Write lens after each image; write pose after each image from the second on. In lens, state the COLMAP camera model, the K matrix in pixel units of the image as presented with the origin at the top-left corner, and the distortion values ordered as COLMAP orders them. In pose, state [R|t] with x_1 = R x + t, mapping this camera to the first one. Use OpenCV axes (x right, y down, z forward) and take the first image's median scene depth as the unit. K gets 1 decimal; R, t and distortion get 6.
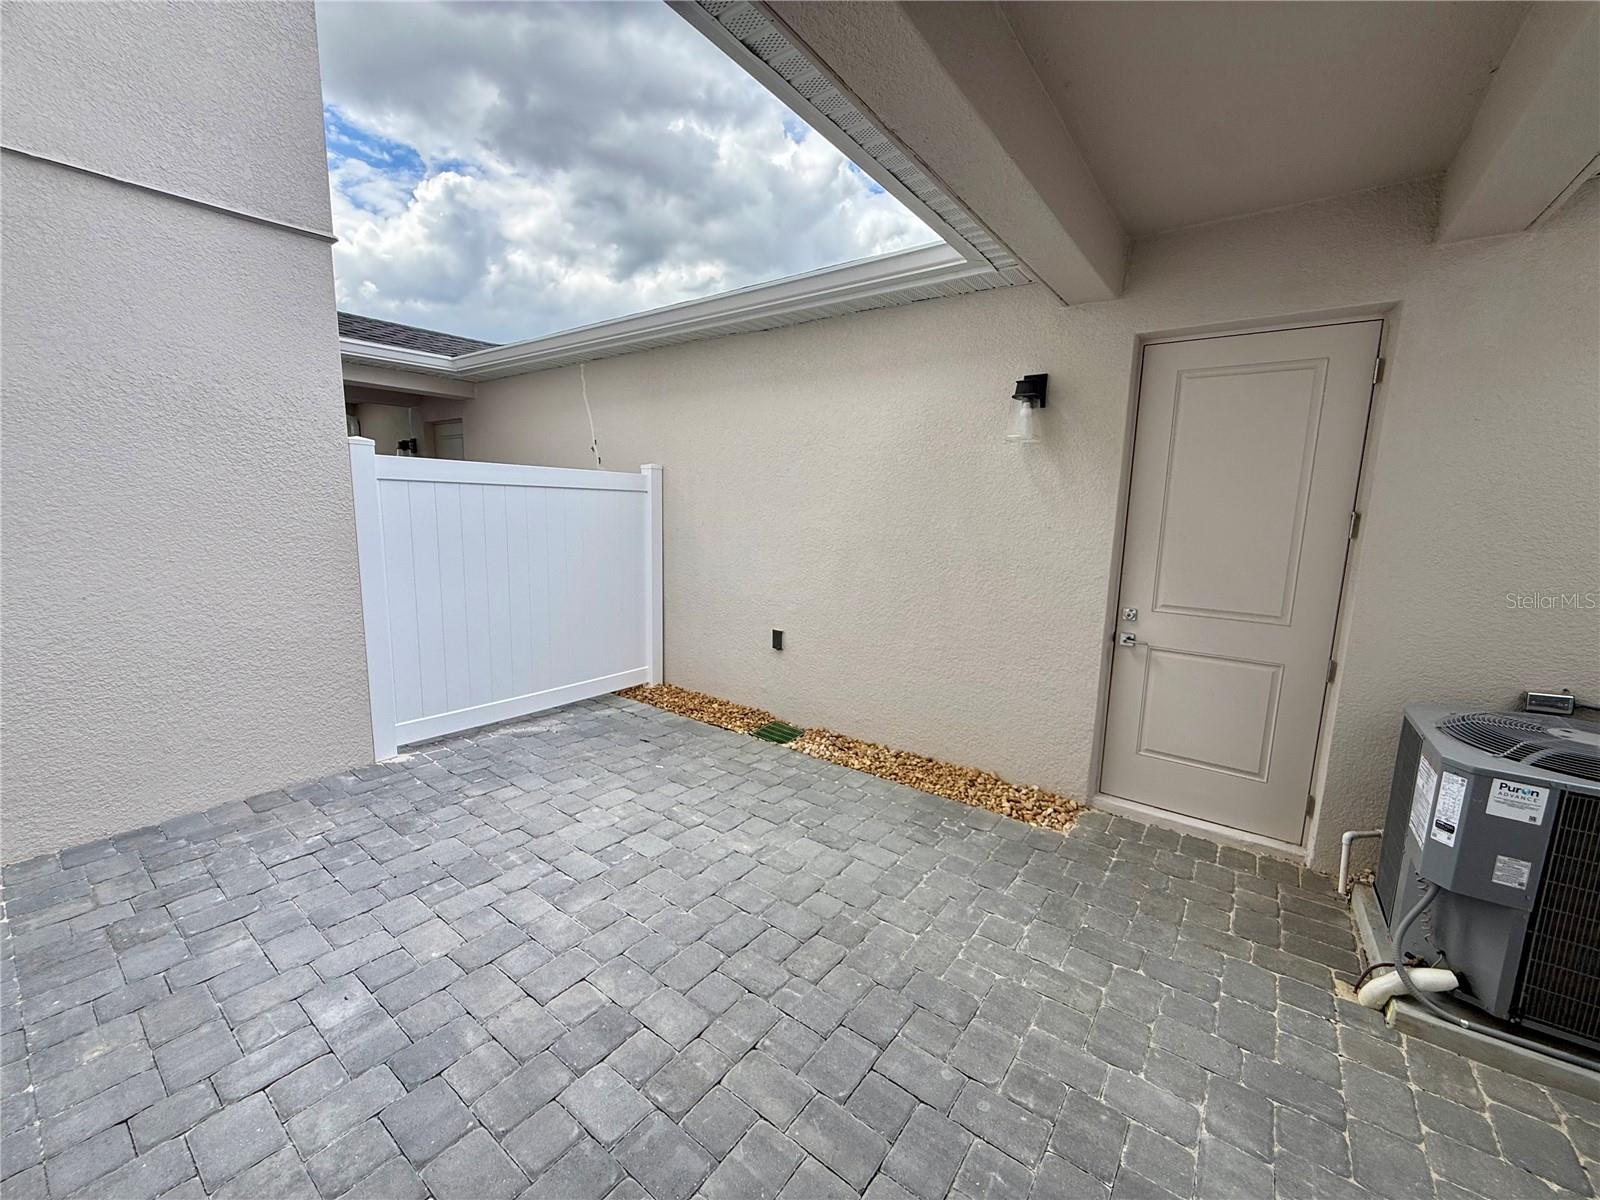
lens RADIAL K [[638.7, 0, 795.1], [0, 638.7, 601.0], [0, 0, 1]] dist [-0.002601, -0.000283]
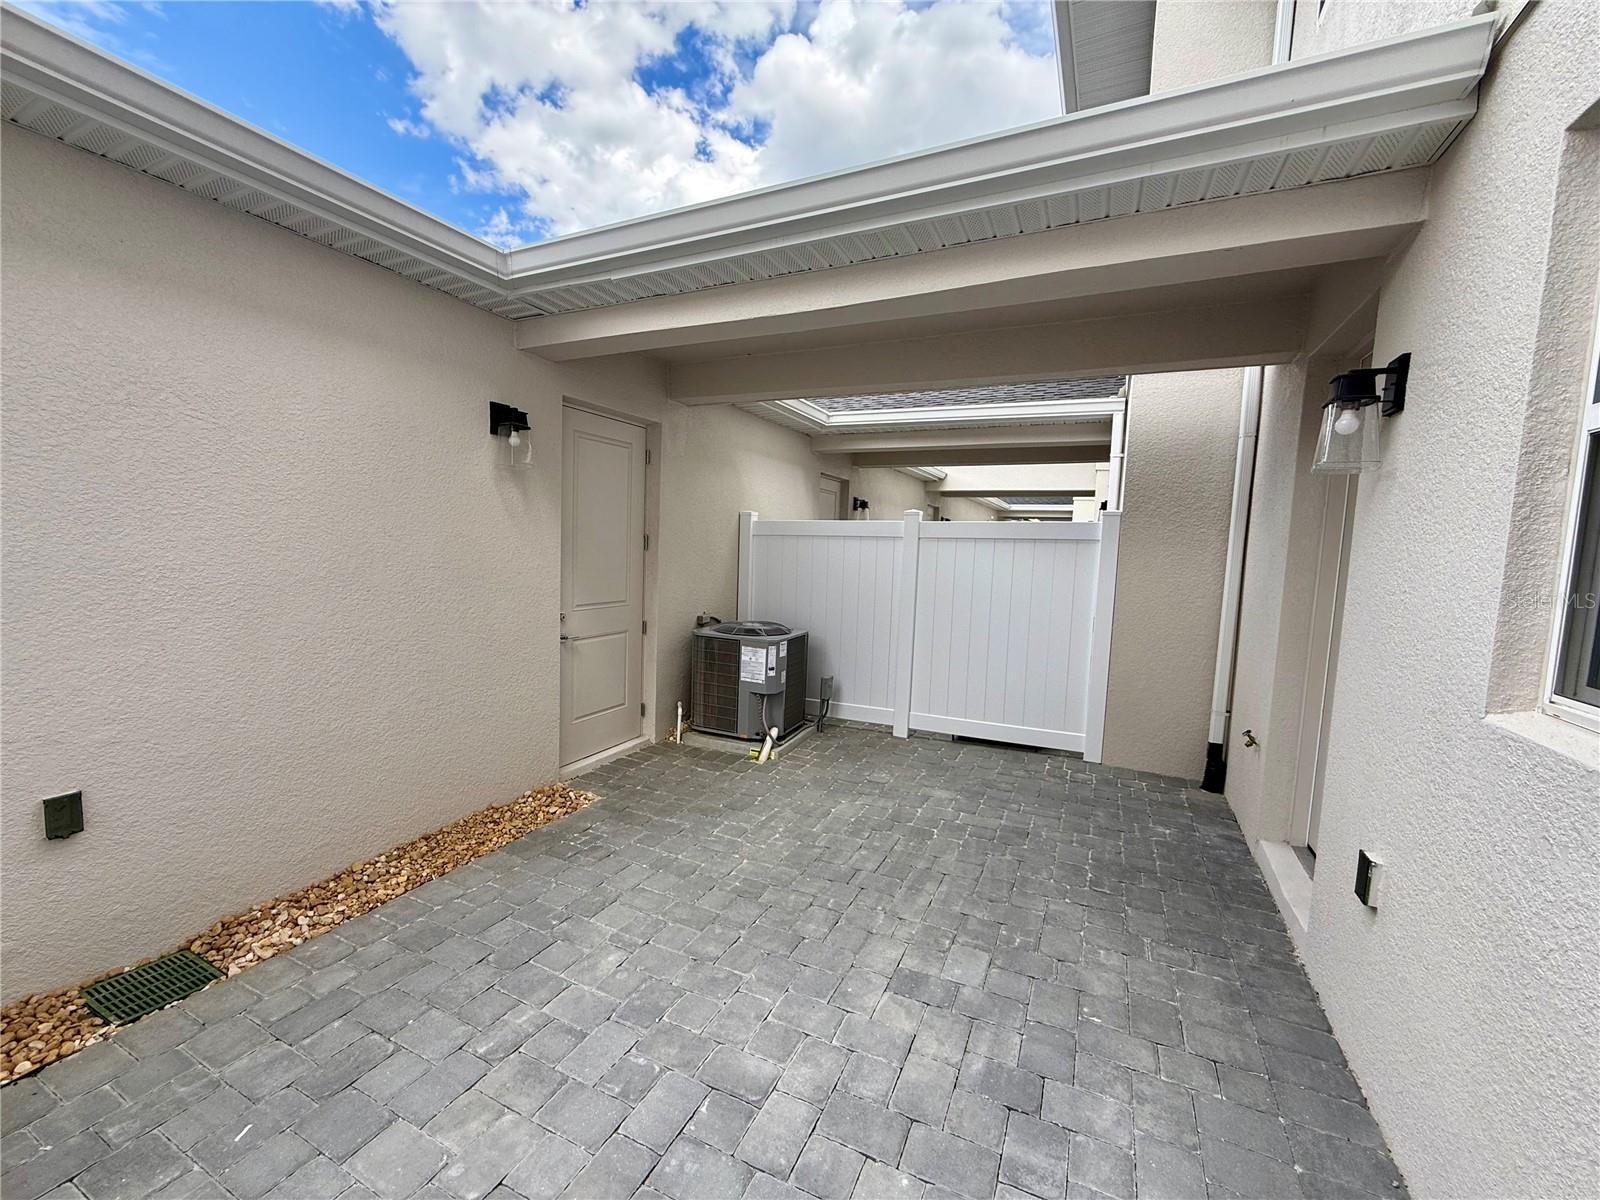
lens RADIAL K [[638.7, 0, 797.7], [0, 638.7, 599.8], [0, 0, 1]] dist [-0.002601, -0.000283]
pose [[-0.192825, -0.116074, 0.974344, -0.977938], [0.113962, 0.983610, 0.139731, -0.167760], [-0.974593, 0.137982, -0.176436, 0.969870]]
